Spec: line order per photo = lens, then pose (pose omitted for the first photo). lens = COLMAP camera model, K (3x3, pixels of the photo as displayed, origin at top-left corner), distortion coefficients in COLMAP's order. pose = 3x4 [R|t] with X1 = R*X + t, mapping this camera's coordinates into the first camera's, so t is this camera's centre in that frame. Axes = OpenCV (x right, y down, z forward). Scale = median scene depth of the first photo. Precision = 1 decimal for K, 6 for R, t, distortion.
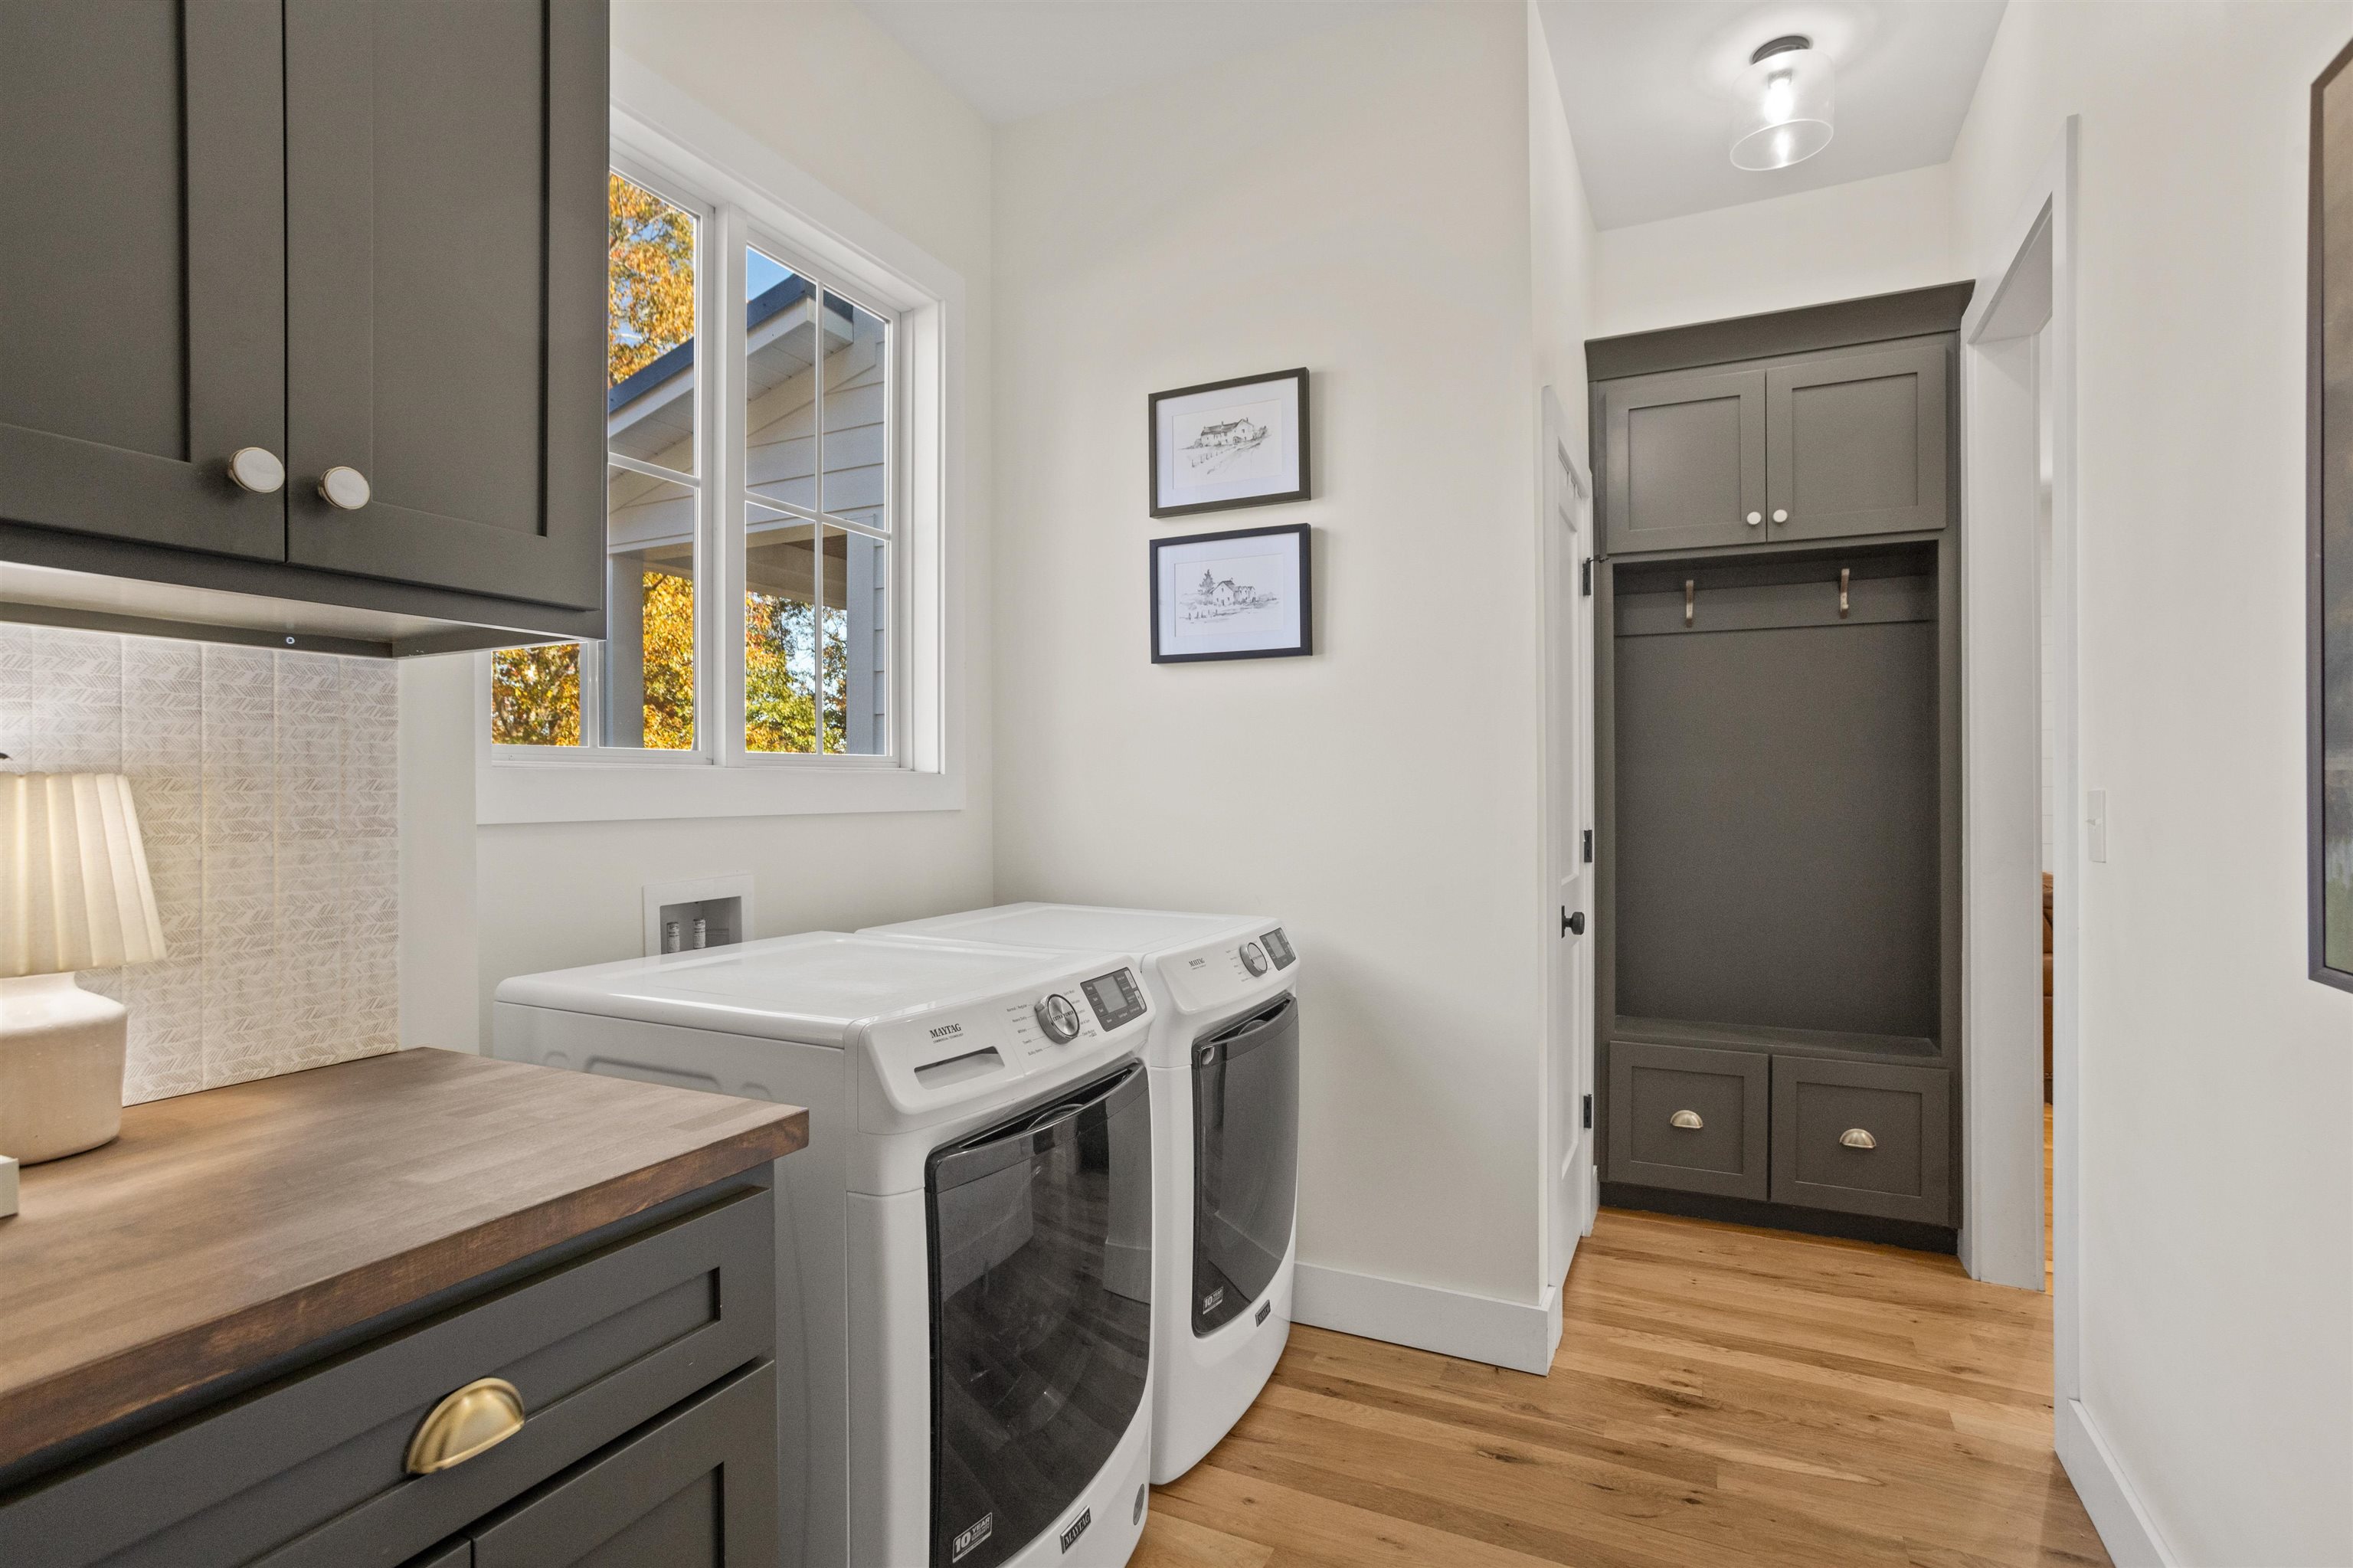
lens RADIAL K [[1141.3, 0, 1152.3], [0, 1141.3, 791.5], [0, 0, 1]] dist [-0.049007, 0.030281]
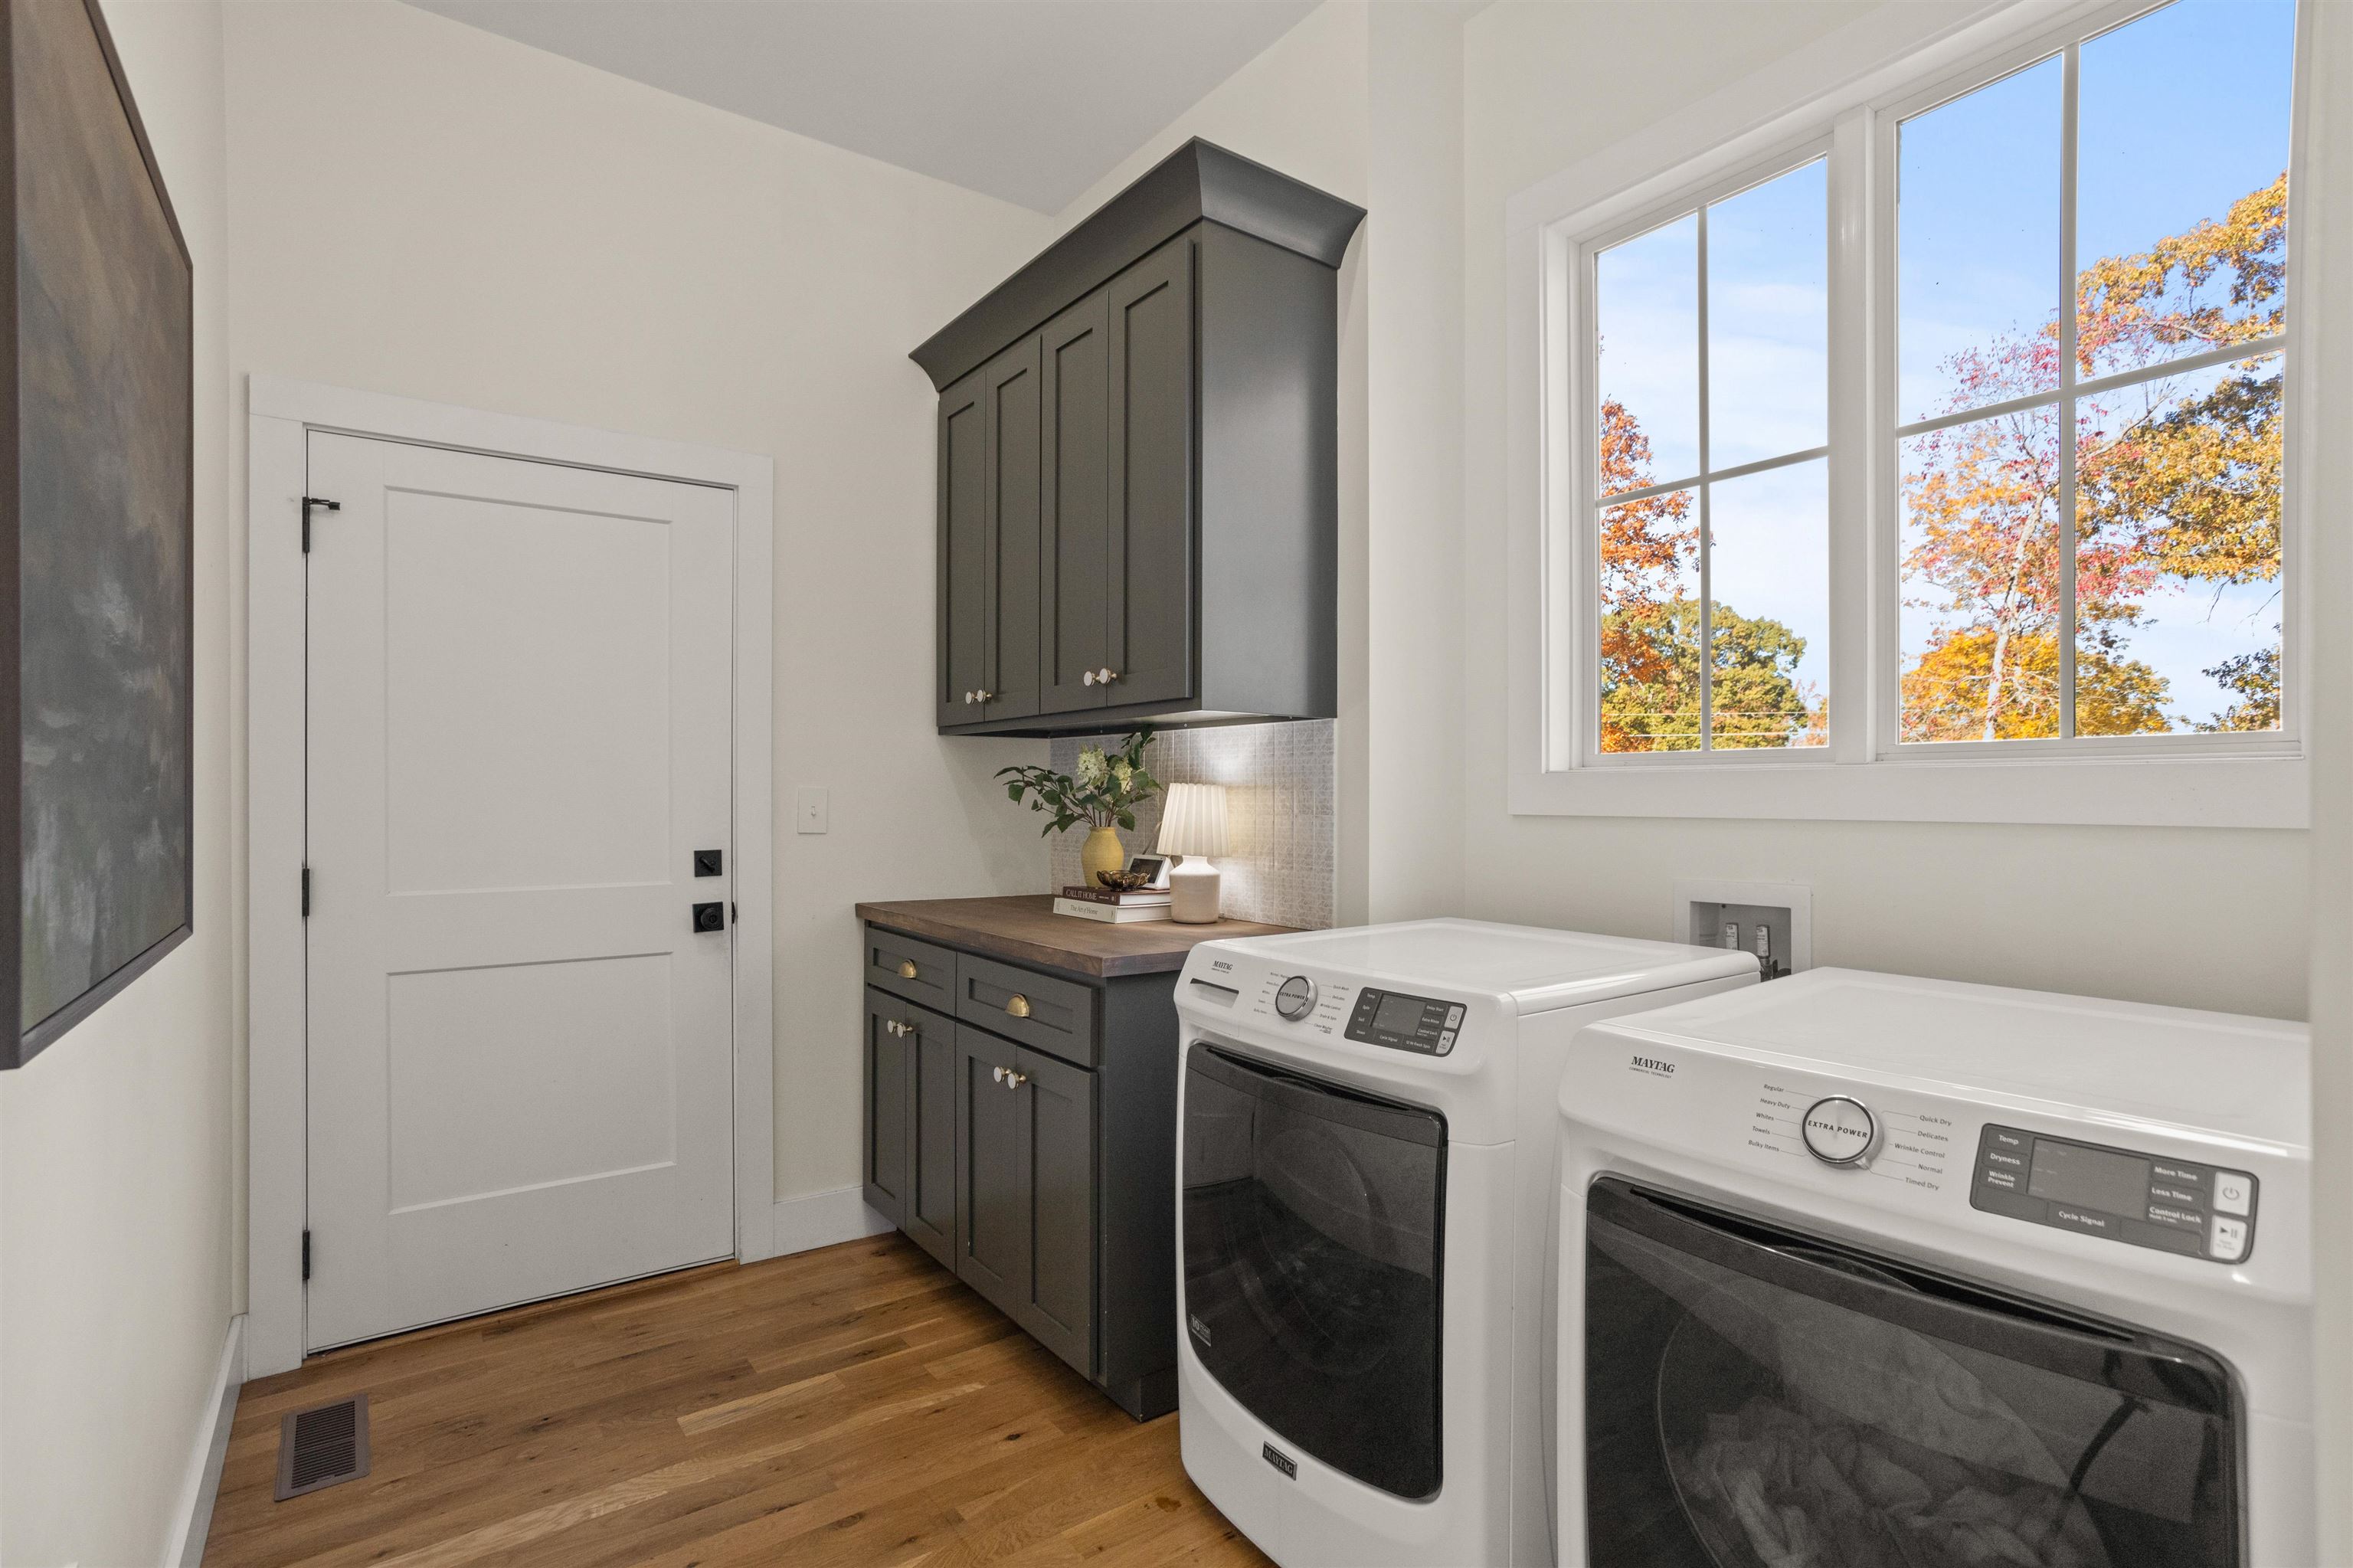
lens RADIAL K [[1141.3, 0, 1152.3], [0, 1141.3, 791.5], [0, 0, 1]] dist [-0.049007, 0.030281]
pose [[-0.487402, 0.004481, -0.873166, 0.970608], [-0.000606, 0.999985, 0.005470, -0.008249], [0.873177, 0.003195, -0.487392, 1.446499]]
